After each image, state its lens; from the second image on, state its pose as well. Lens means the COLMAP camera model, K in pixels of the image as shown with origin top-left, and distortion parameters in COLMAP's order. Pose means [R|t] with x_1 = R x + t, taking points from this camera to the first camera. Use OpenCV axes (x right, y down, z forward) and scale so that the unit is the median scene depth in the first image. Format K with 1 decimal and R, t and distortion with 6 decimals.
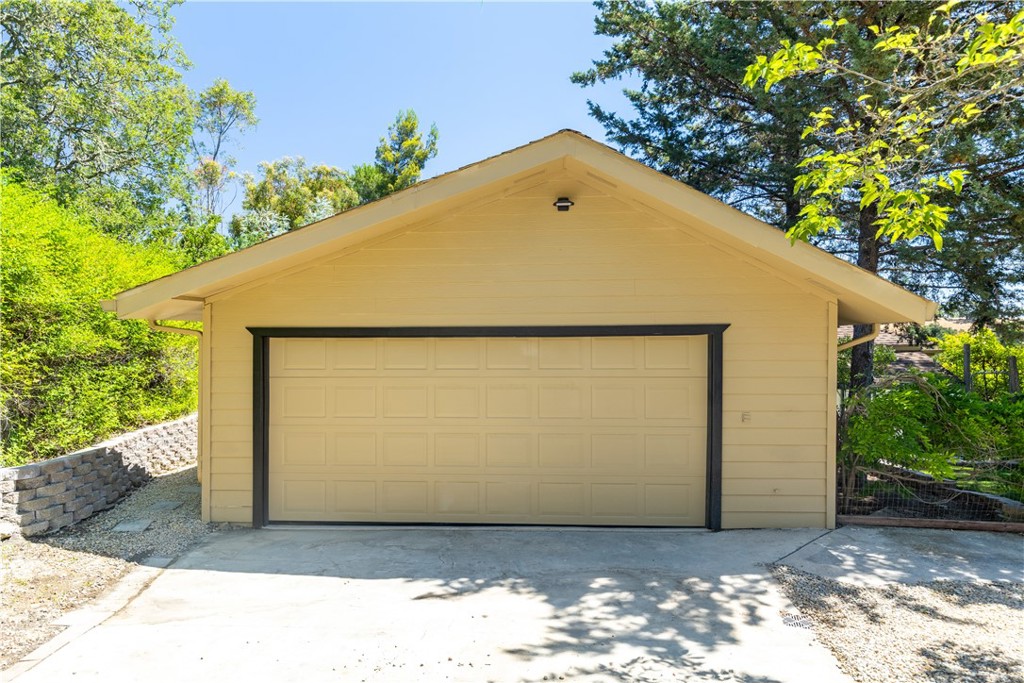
lens RADIAL K [[634.9, 0, 512.2], [0, 634.9, 342.7], [0, 0, 1]] dist [0.005516, 0.002296]
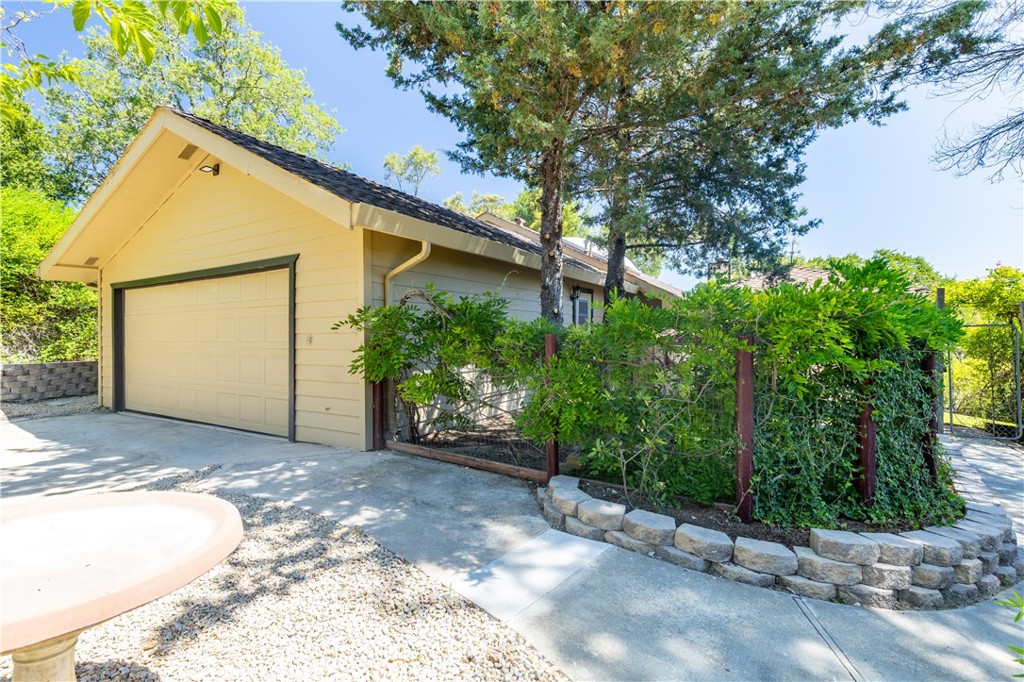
lens RADIAL K [[466.7, 0, 512.4], [0, 466.7, 338.9], [0, 0, 1]] dist [0.008188, -0.000445]
pose [[0.882012, -0.000425, -0.471227, 1.136923], [-0.000318, 0.999999, -0.001496, 0.126832], [0.471227, 0.001469, 0.882011, 0.499397]]
